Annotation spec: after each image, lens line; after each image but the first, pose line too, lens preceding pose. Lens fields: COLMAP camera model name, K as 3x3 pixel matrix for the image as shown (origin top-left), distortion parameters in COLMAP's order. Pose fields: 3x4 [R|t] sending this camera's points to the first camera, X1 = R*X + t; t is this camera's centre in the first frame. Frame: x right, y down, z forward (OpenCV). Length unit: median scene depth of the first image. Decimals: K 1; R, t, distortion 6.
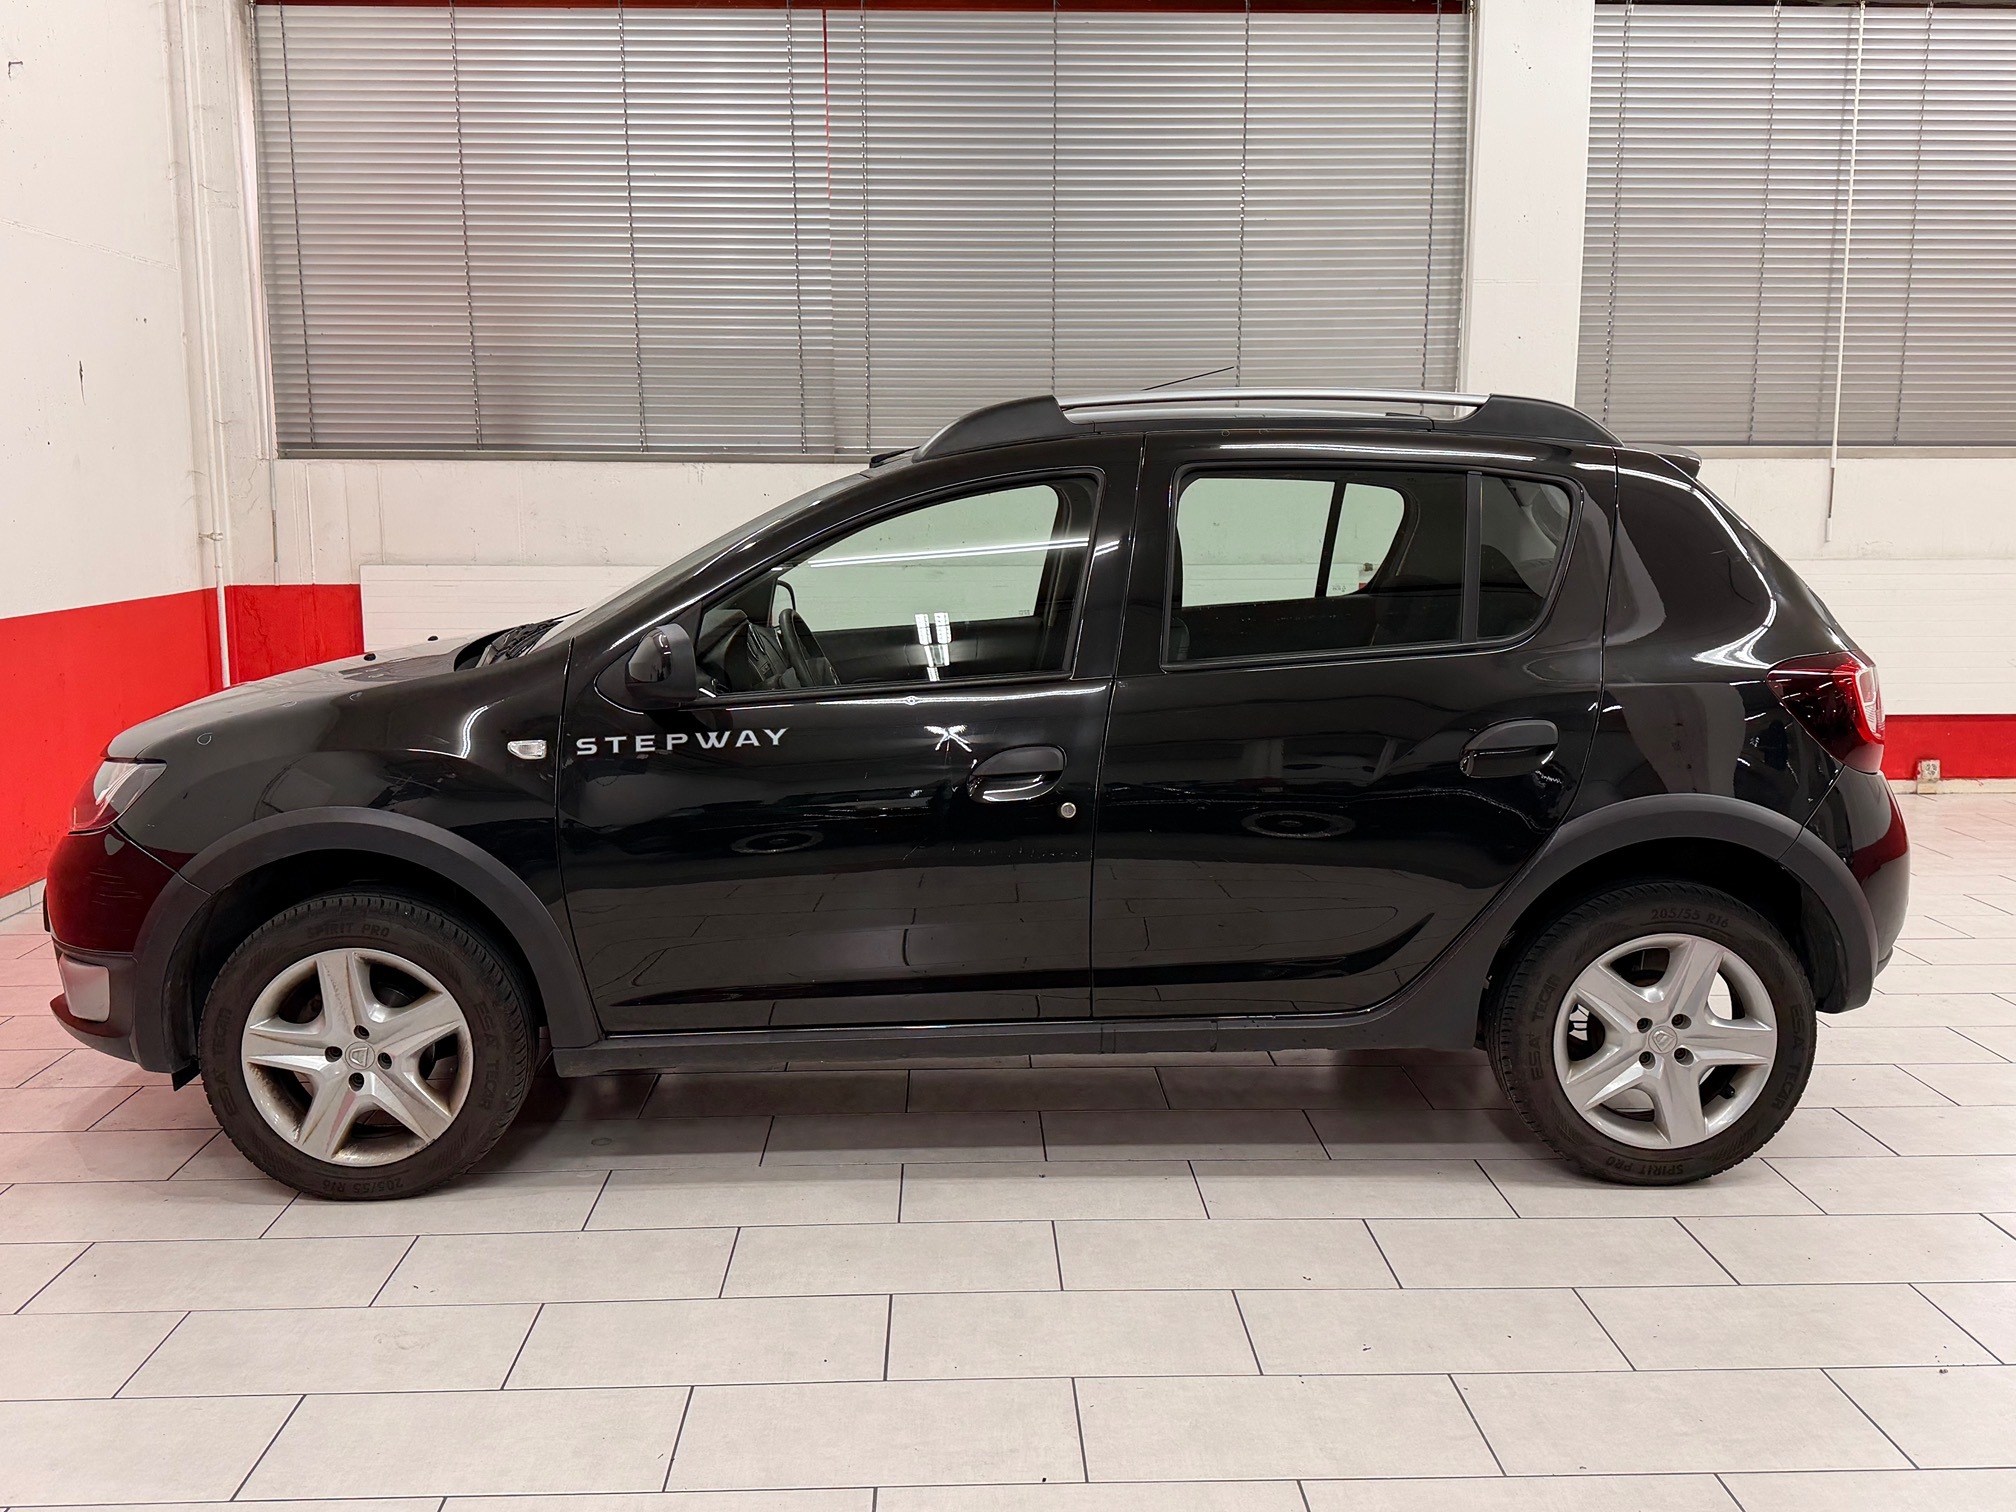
lens RADIAL K [[1765.4, 0, 1008.0], [0, 1765.4, 756.0], [0, 0, 1]] dist [0.071637, -0.003001]
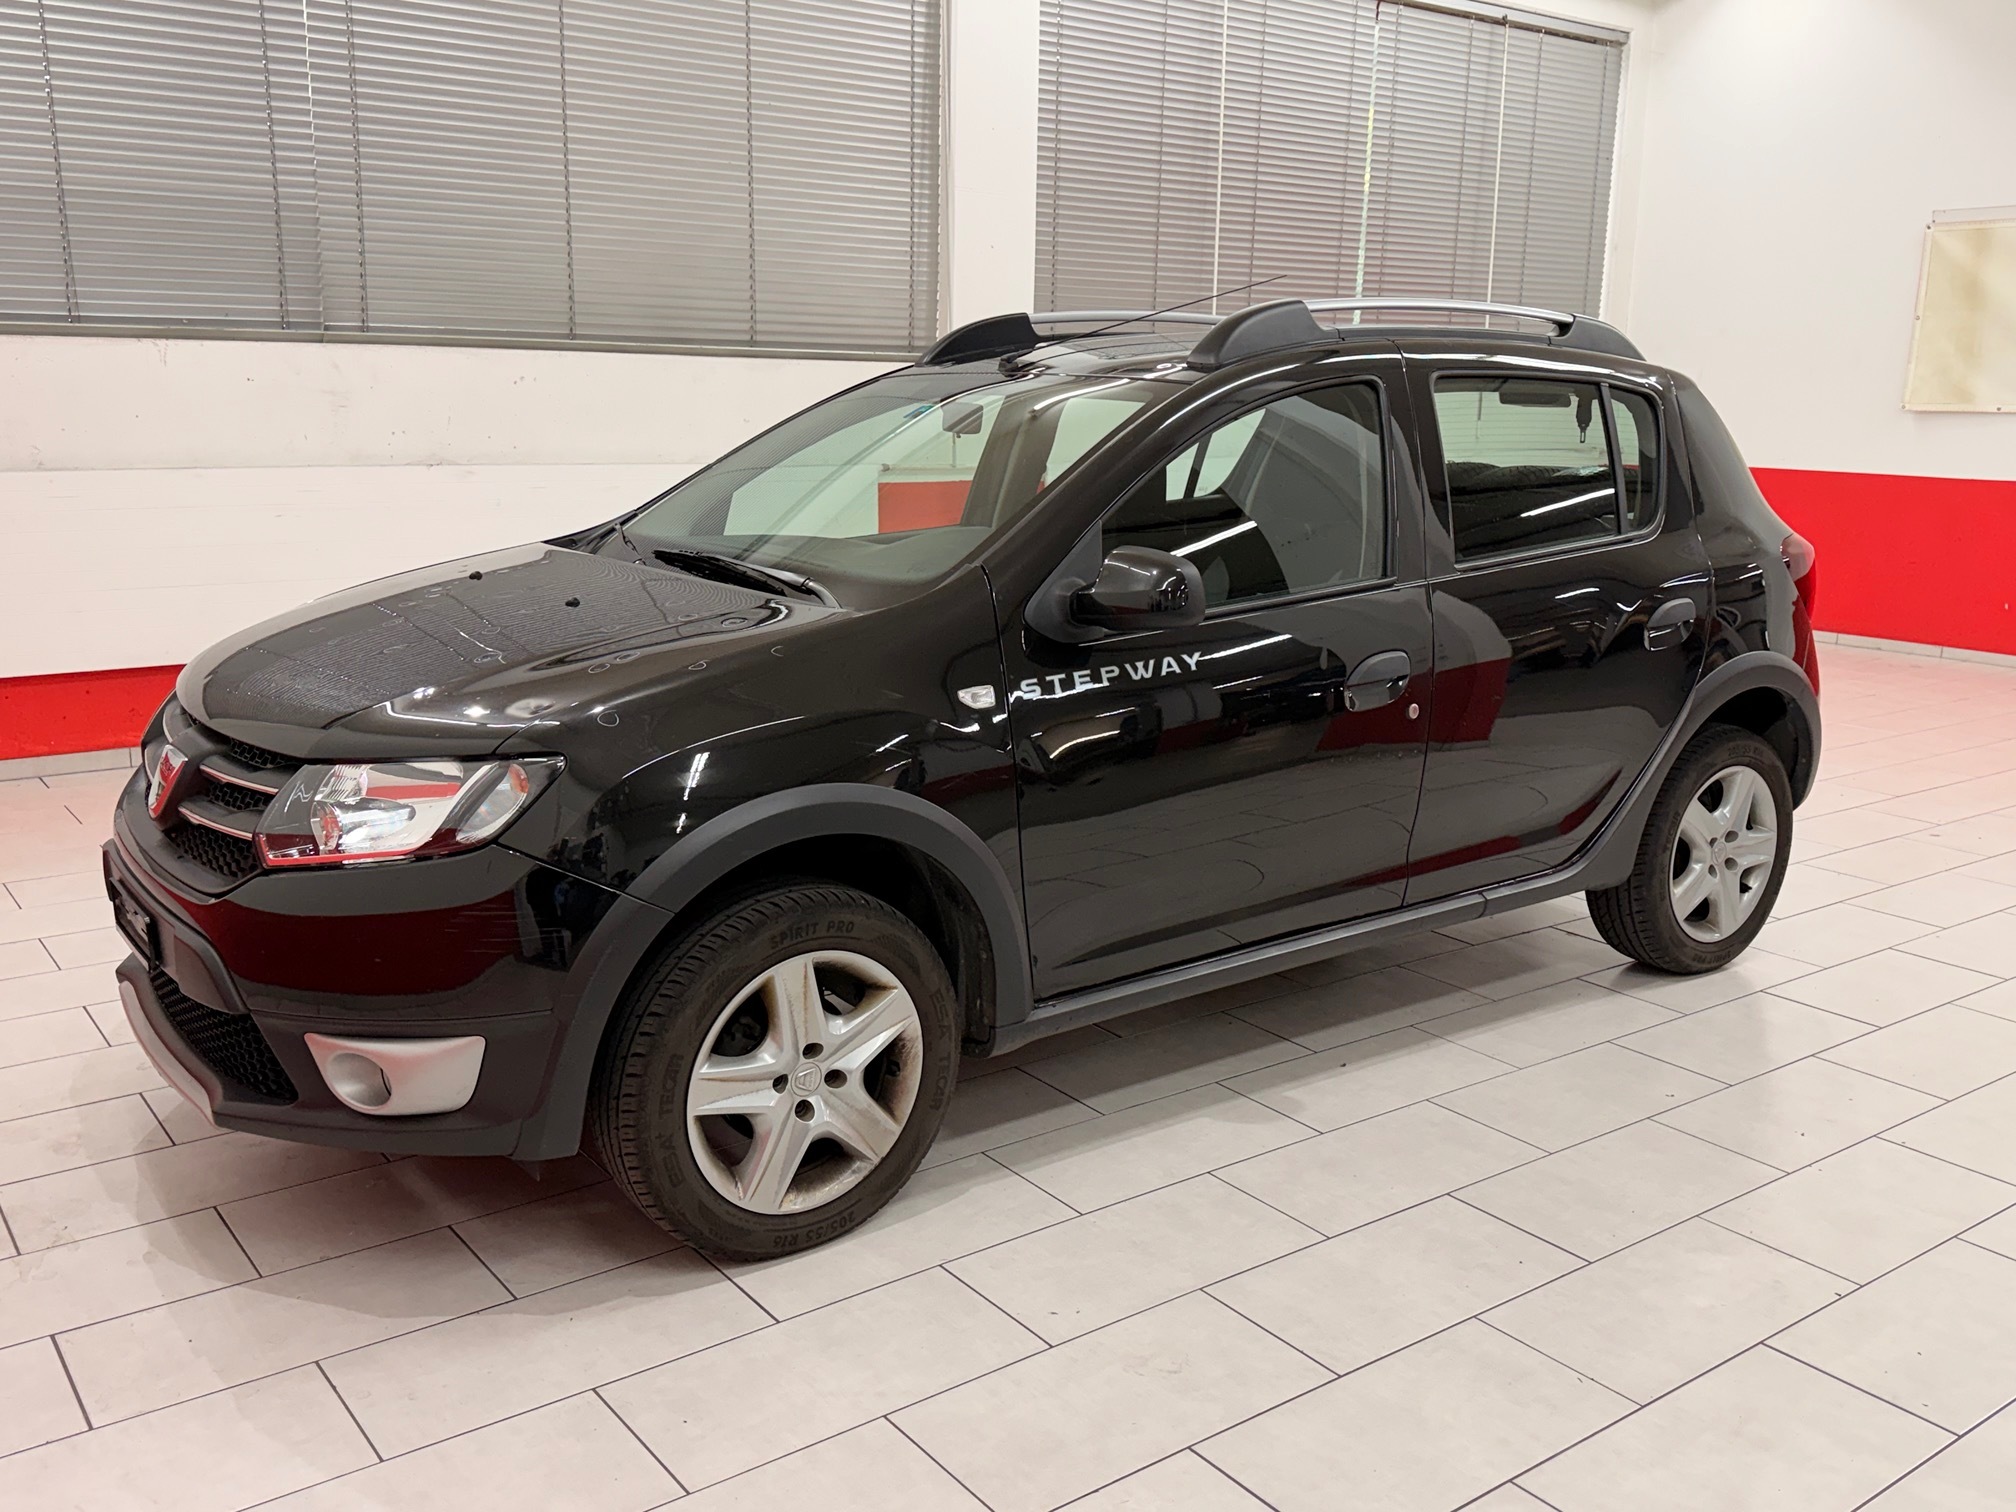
lens RADIAL K [[1767.0, 0, 1008.0], [0, 1767.0, 756.0], [0, 0, 1]] dist [0.114522, -0.183389]
pose [[0.823280, -0.104259, 0.557979, -0.734424], [0.069770, 0.994120, 0.082809, -0.045239], [-0.563331, -0.029245, 0.825713, 0.263275]]
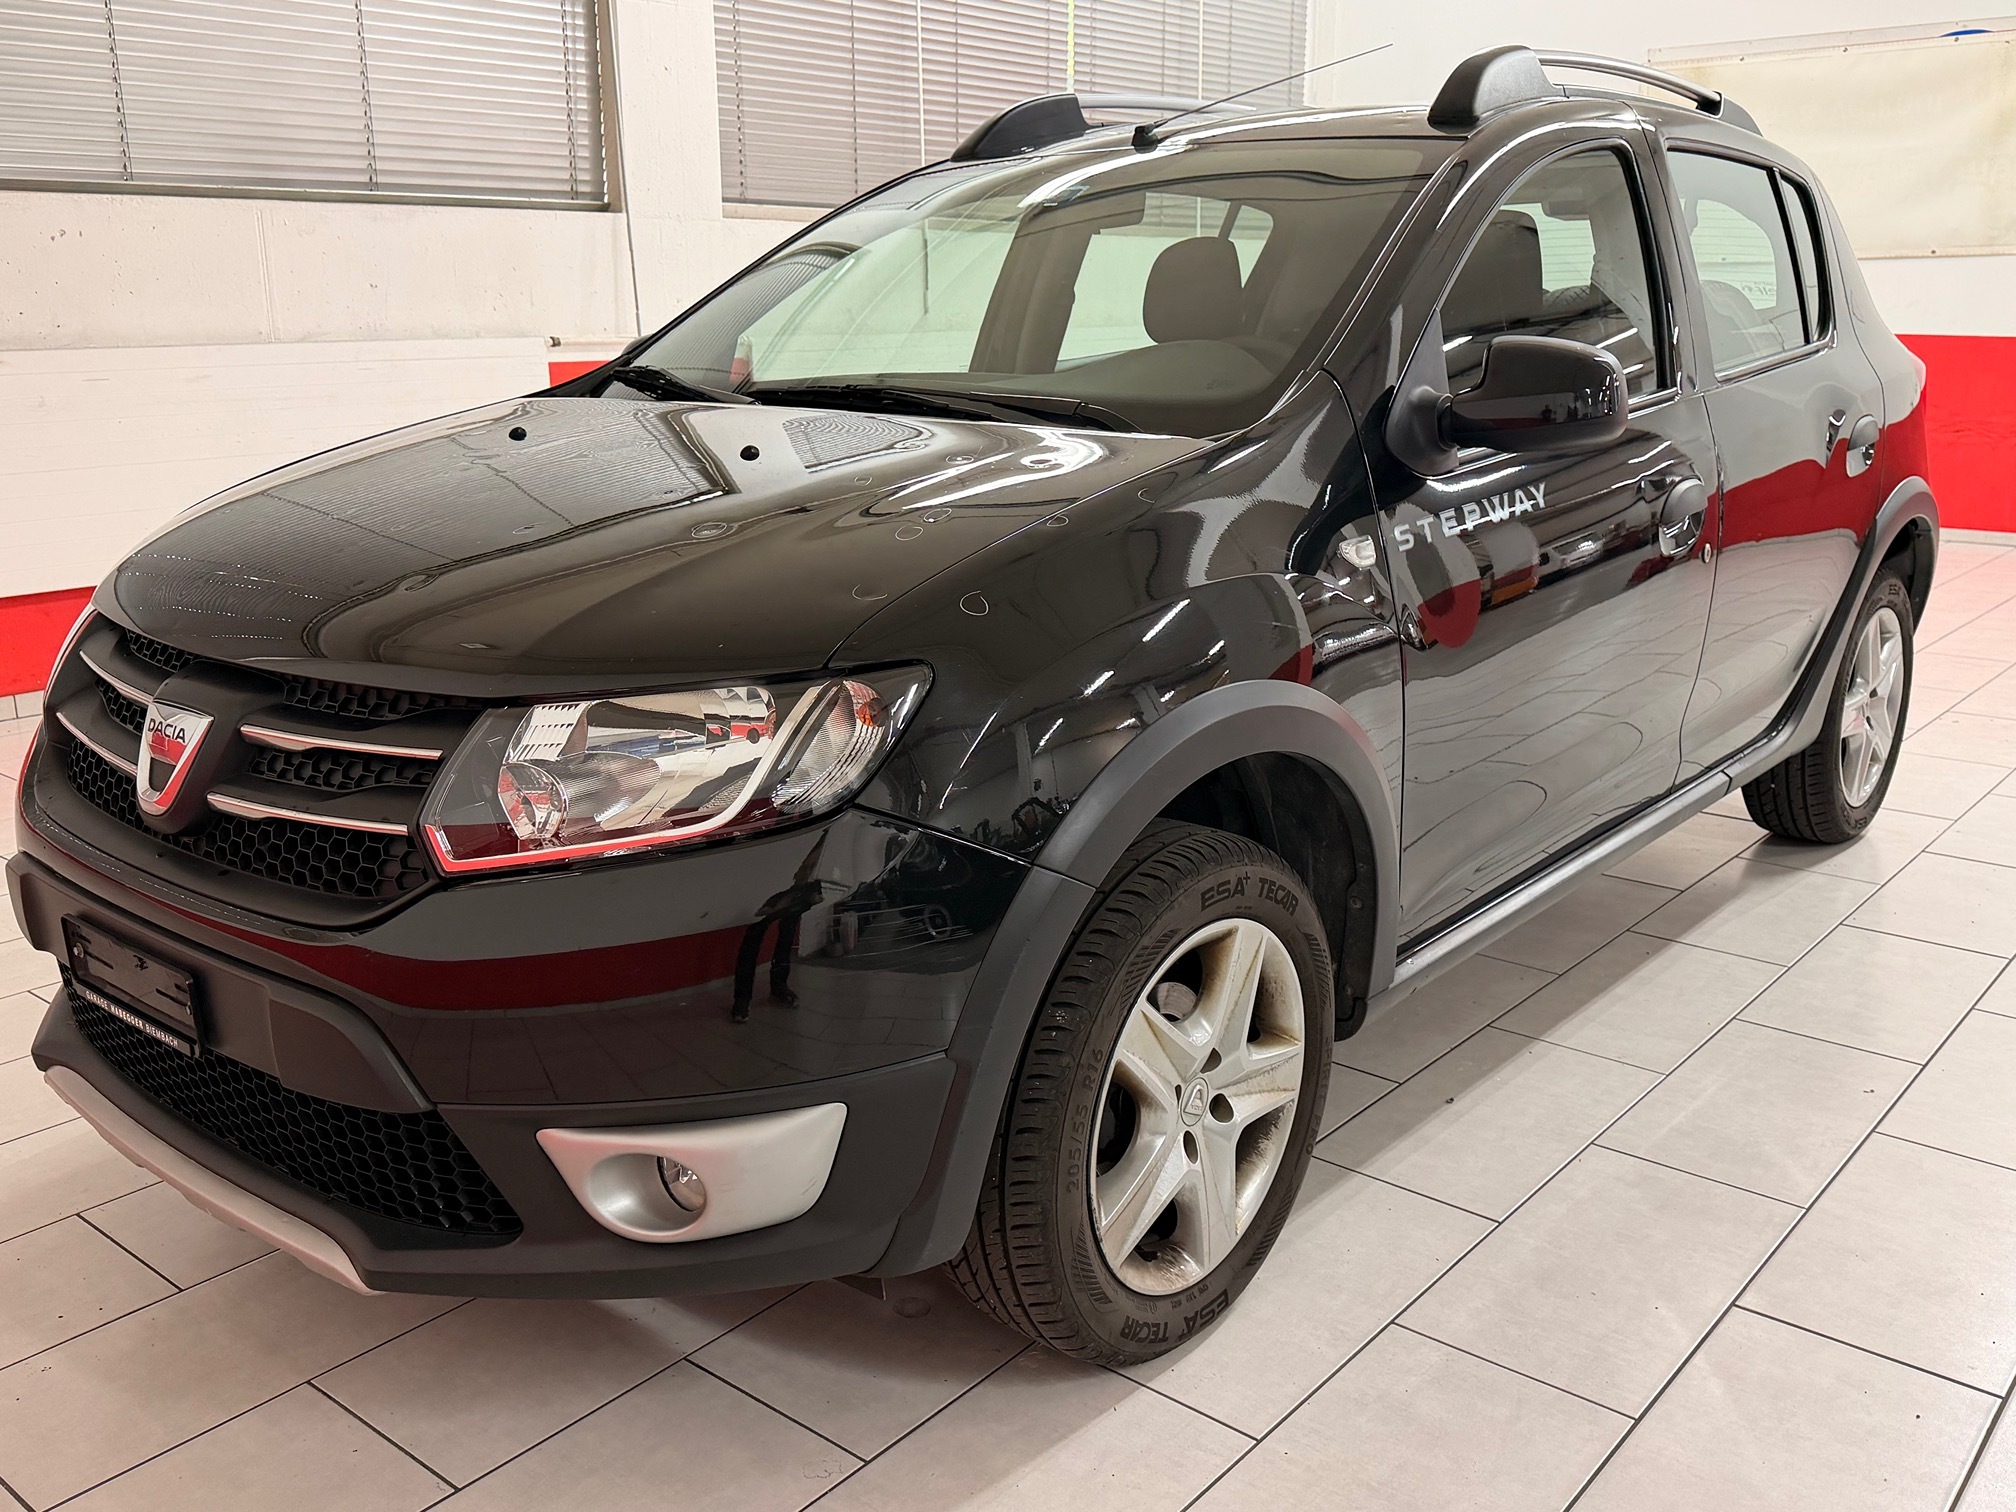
lens RADIAL K [[1767.0, 0, 1008.0], [0, 1767.0, 756.0], [0, 0, 1]] dist [0.114522, -0.183389]
pose [[0.645778, -0.197555, 0.737525, -0.825672], [0.113118, 0.980042, 0.163470, -0.049714], [-0.755100, -0.022138, 0.655236, 0.663599]]
